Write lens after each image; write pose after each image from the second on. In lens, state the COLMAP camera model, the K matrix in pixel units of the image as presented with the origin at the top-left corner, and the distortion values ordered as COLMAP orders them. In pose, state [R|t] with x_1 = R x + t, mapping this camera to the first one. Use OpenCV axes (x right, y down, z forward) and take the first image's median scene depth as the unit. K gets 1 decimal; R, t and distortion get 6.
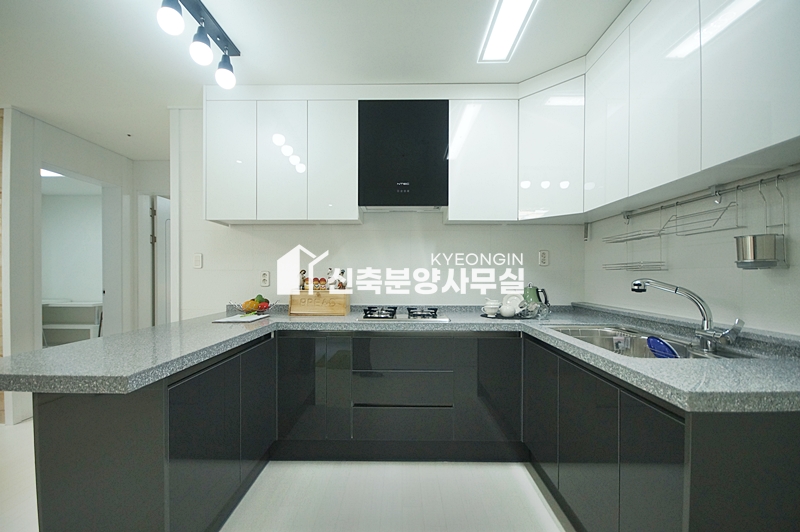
lens RADIAL K [[347.6, 0, 396.9], [0, 347.6, 280.9], [0, 0, 1]] dist [0.000990, -0.010681]
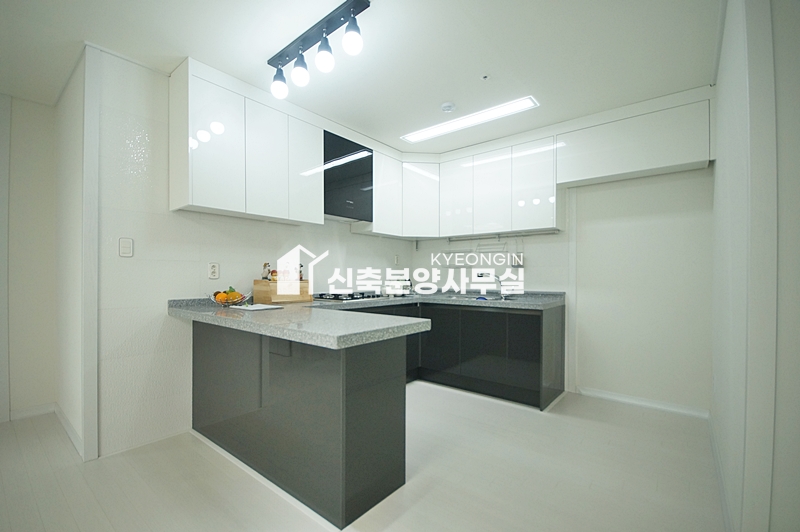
lens RADIAL K [[350.6, 0, 398.4], [0, 350.6, 276.8], [0, 0, 1]] dist [-0.001387, -0.000627]
pose [[0.625146, -0.001230, 0.780507, -0.939224], [0.009975, 0.999930, -0.006413, 0.024807], [-0.780444, 0.011795, 0.625115, -0.005469]]
